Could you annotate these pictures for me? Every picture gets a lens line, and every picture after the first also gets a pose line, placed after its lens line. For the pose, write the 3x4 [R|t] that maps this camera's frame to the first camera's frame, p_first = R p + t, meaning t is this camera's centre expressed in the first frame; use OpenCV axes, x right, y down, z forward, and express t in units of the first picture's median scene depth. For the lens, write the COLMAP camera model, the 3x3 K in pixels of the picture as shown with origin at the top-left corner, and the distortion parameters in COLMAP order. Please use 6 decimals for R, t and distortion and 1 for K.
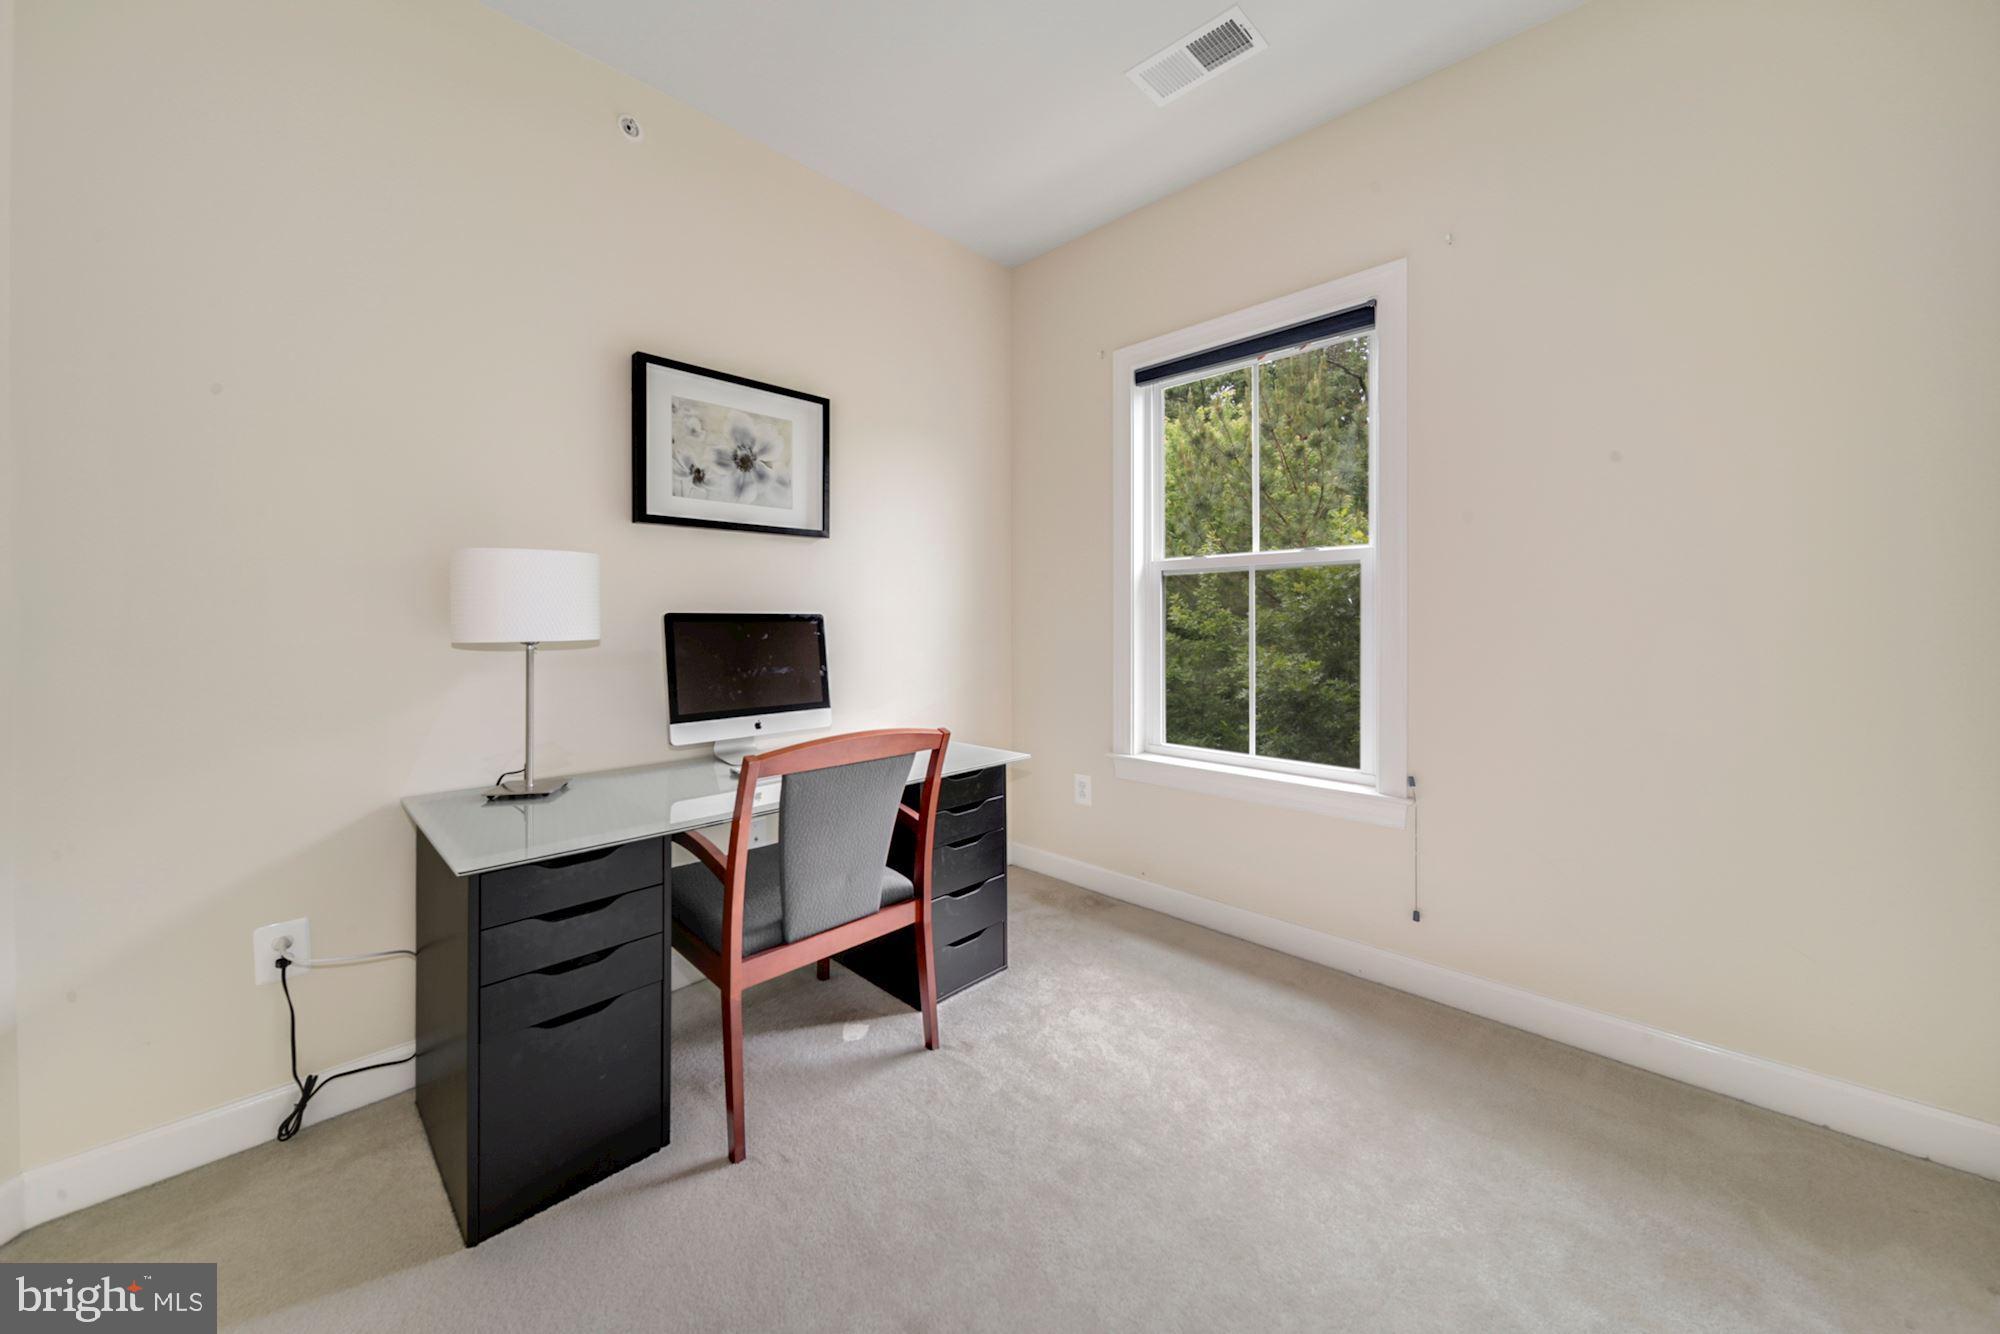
lens RADIAL K [[715.9, 0, 992.3], [0, 715.9, 626.9], [0, 0, 1]] dist [0.002530, -0.002272]
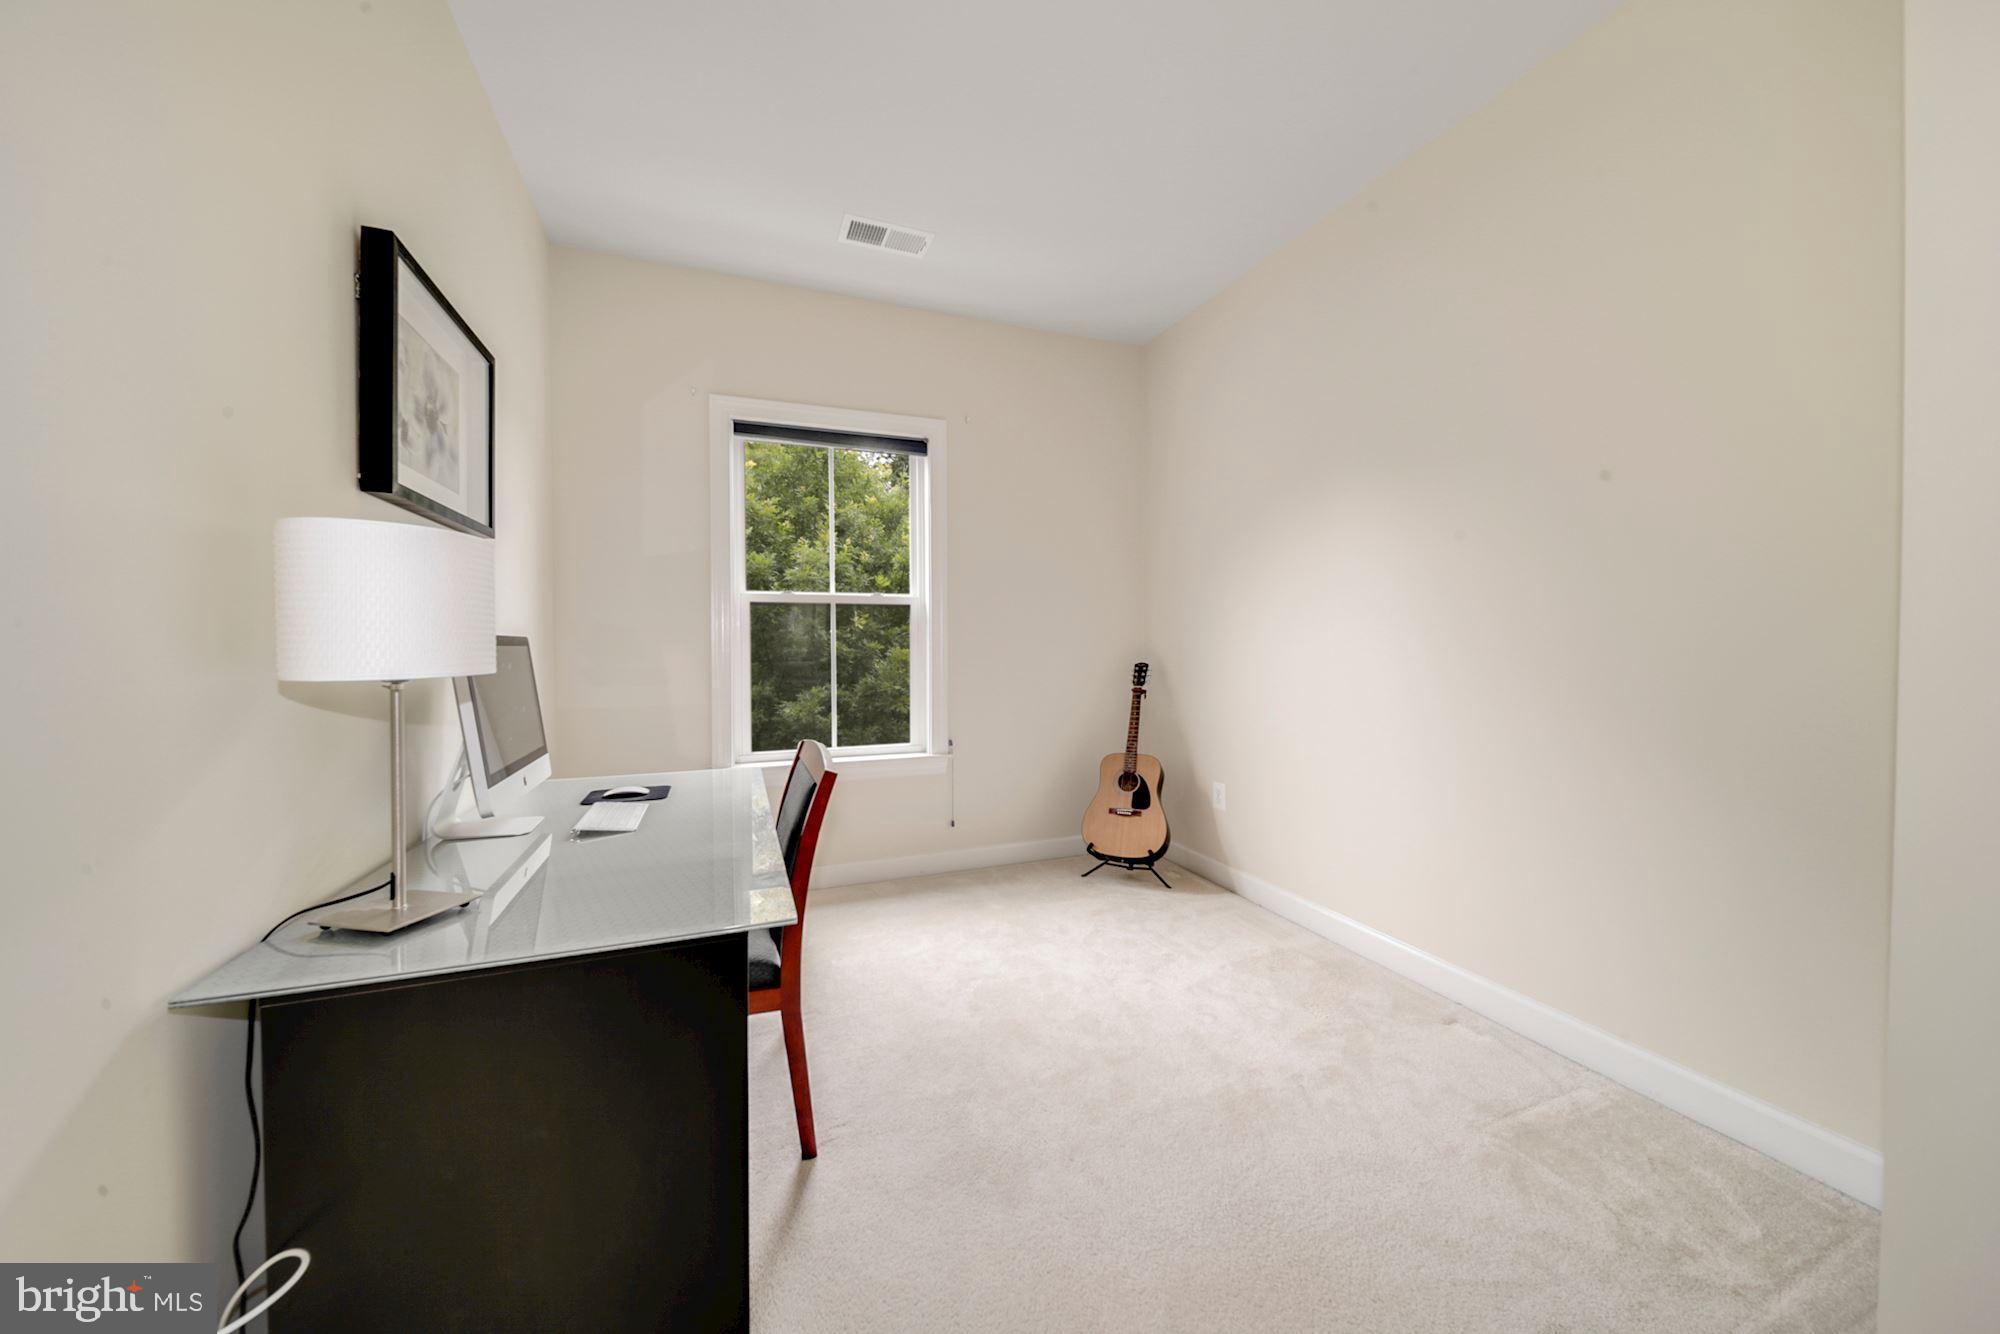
lens RADIAL K [[709.7, 0, 994.5], [0, 709.7, 658.9], [0, 0, 1]] dist [0.001033, 0.000024]
pose [[0.415992, -0.018885, 0.909172, -0.736846], [0.013926, 0.999799, 0.014396, 0.002208], [-0.909262, 0.006673, 0.416171, 0.202168]]
